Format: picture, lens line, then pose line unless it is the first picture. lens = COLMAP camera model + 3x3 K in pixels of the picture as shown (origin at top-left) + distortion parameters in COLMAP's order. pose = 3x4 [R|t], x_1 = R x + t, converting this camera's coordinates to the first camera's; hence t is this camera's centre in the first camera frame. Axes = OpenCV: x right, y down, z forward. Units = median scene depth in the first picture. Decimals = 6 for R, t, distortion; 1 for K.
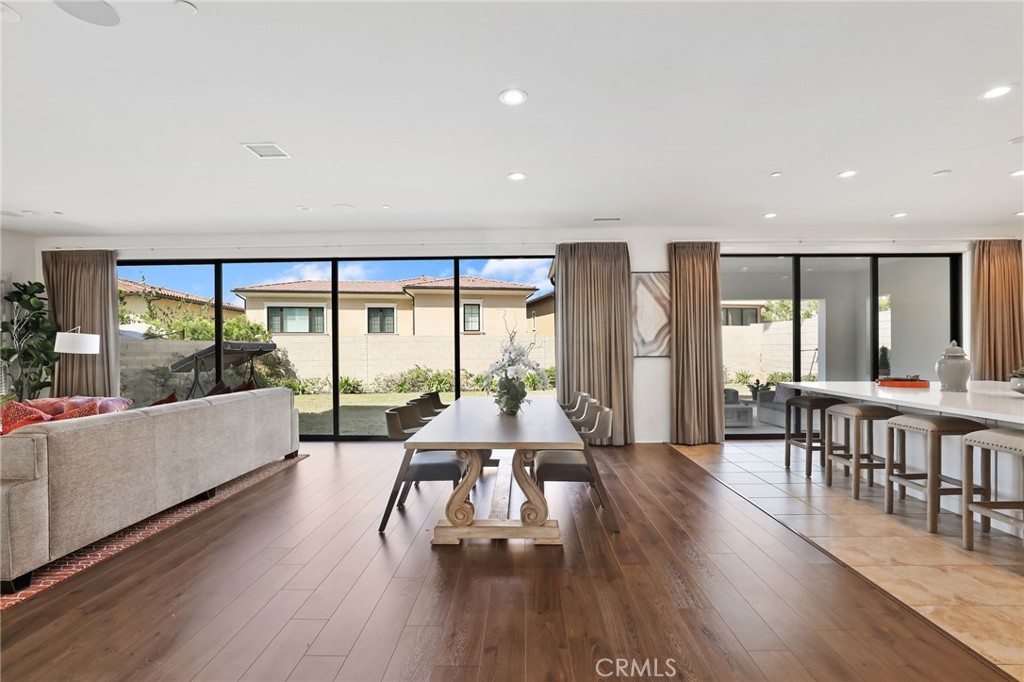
lens RADIAL K [[478.2, 0, 513.9], [0, 478.2, 345.8], [0, 0, 1]] dist [-0.043392, 0.021312]
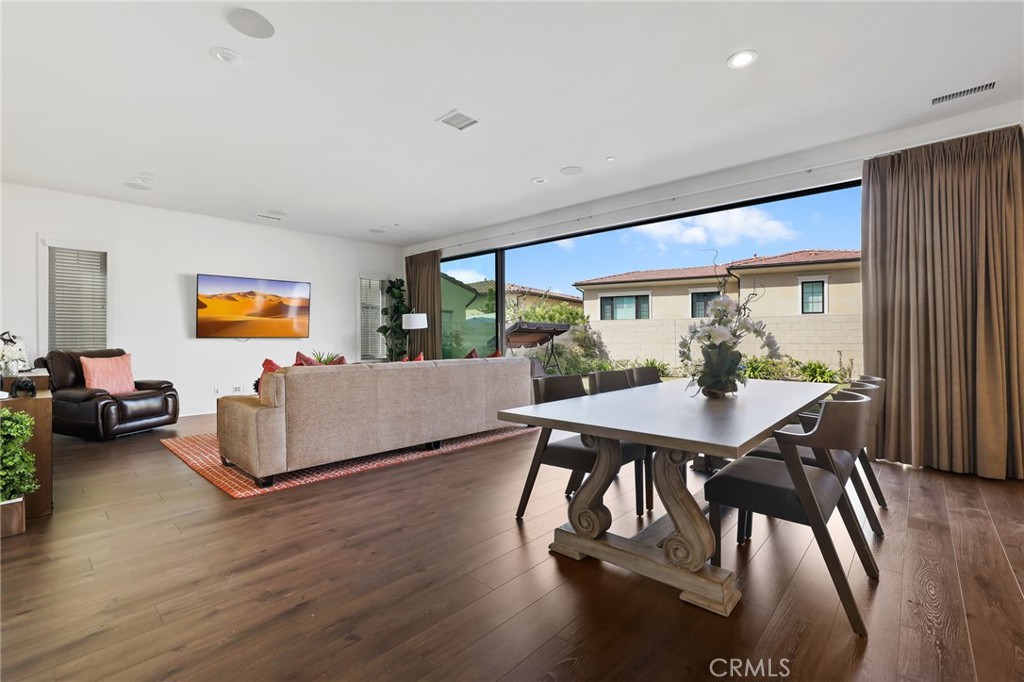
lens RADIAL K [[451.6, 0, 512.0], [0, 451.6, 341.0], [0, 0, 1]] dist [-0.036408, 0.000635]
pose [[0.751016, 0.008205, -0.660233, 0.126603], [0.000125, 0.999921, 0.012568, 0.033168], [0.660284, -0.009522, 0.750955, 0.199479]]
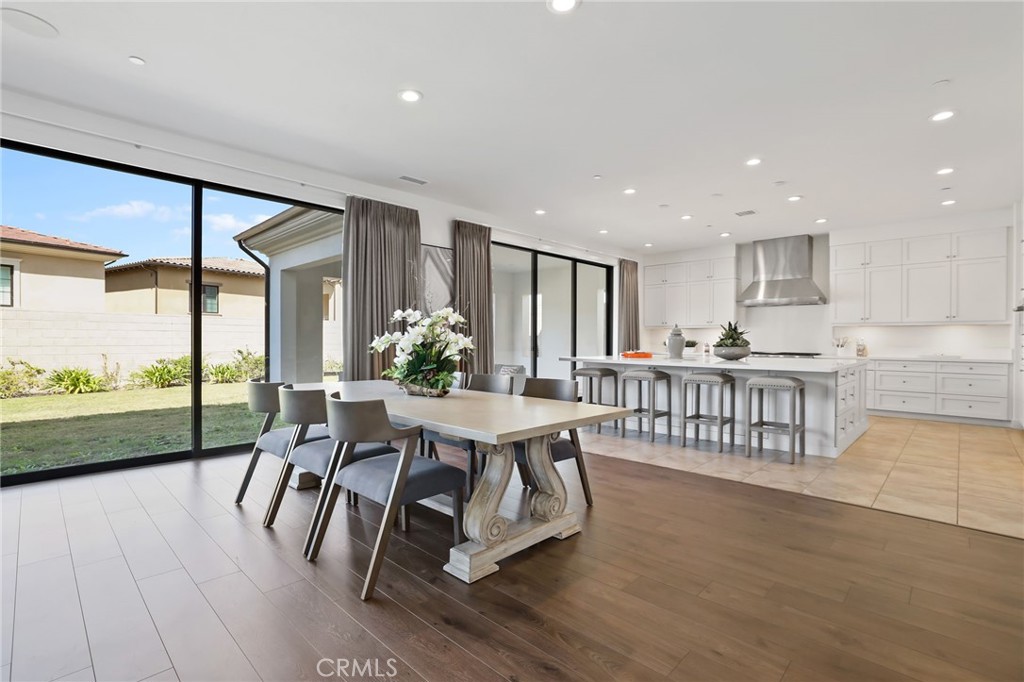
lens RADIAL K [[478.2, 0, 513.9], [0, 478.2, 345.8], [0, 0, 1]] dist [-0.043392, 0.021312]
pose [[0.677496, 0.000714, 0.735526, -0.309049], [-0.012136, 0.999874, 0.010208, 0.031188], [-0.735427, -0.015842, 0.677419, 0.238261]]
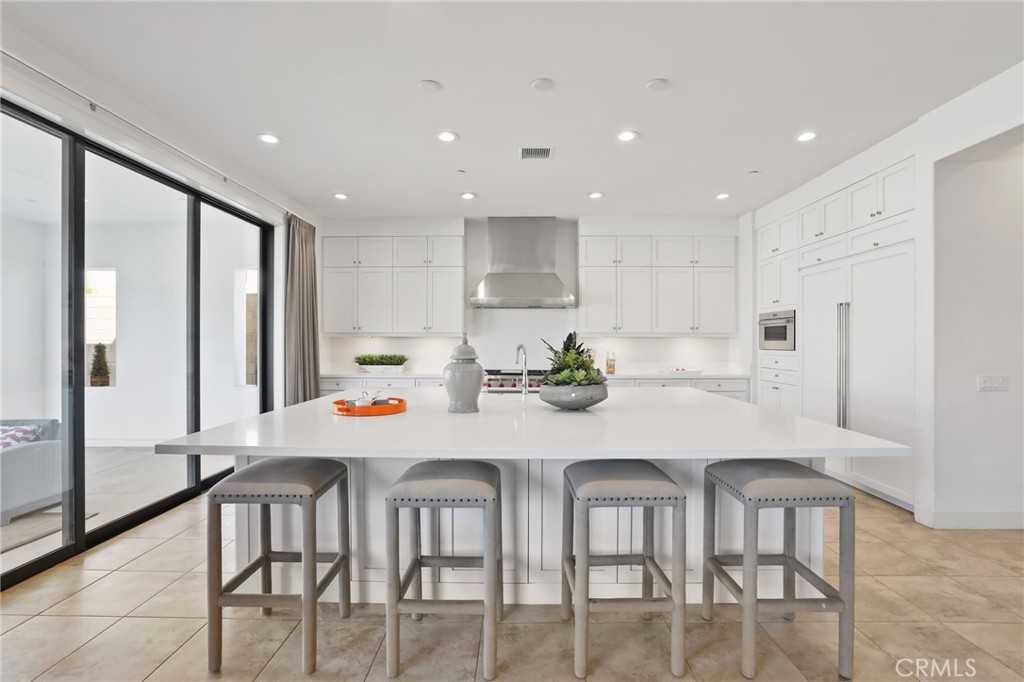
lens RADIAL K [[469.1, 0, 514.3], [0, 469.1, 338.9], [0, 0, 1]] dist [-0.051061, 0.021901]
pose [[-0.016816, 0.011451, 0.999793, 0.172097], [-0.004933, 0.999921, -0.011535, -0.000096], [-0.999846, -0.005126, -0.016758, 0.606830]]
